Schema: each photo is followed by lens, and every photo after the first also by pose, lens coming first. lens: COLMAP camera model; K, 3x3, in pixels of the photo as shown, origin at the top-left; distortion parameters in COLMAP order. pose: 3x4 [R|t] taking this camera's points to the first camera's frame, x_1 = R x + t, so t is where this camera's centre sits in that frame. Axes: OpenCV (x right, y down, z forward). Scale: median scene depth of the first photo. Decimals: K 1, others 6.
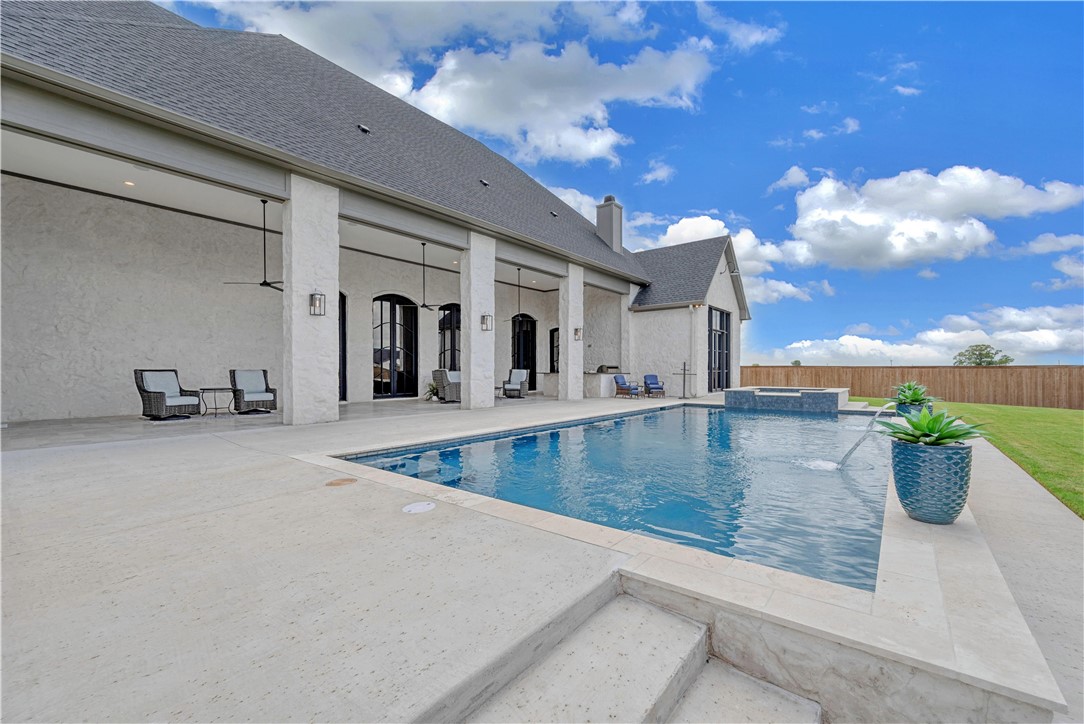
lens RADIAL K [[451.8, 0, 541.6], [0, 451.8, 374.9], [0, 0, 1]] dist [0.000210, 0.000169]
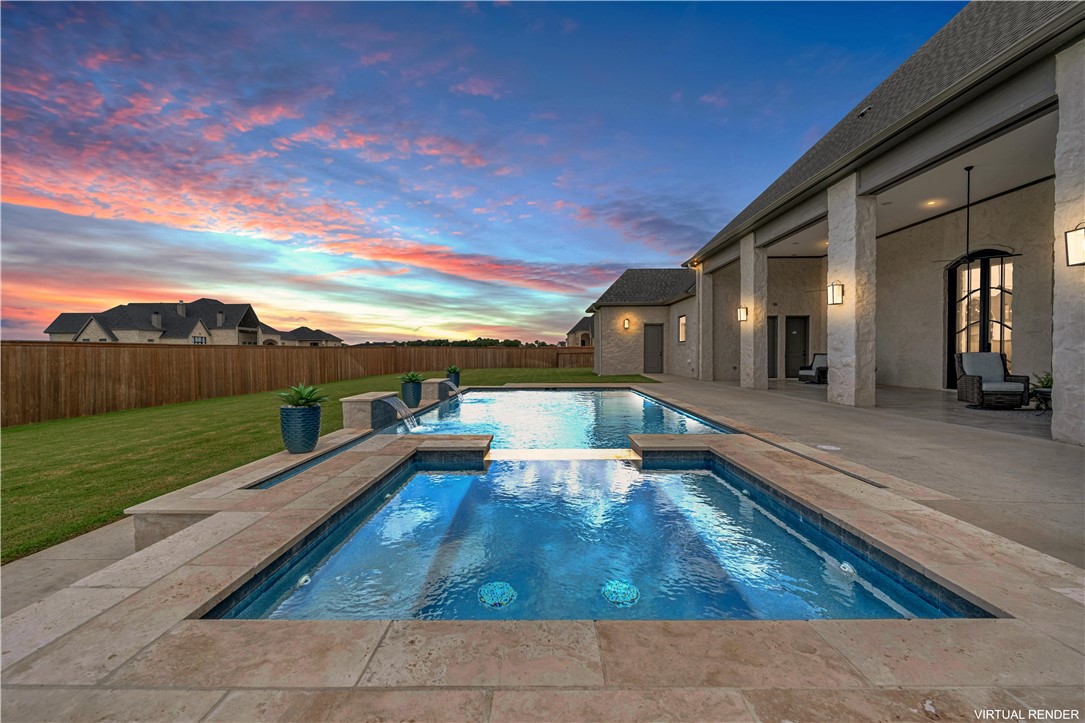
lens RADIAL K [[452.0, 0, 542.5], [0, 452.0, 361.5], [0, 0, 1]] dist [0.000968, 0.000087]
pose [[-0.783861, 0.016641, -0.620713, 0.580895], [0.005051, 0.999779, 0.020425, -0.014112], [0.620916, 0.012876, -0.783771, 0.977641]]
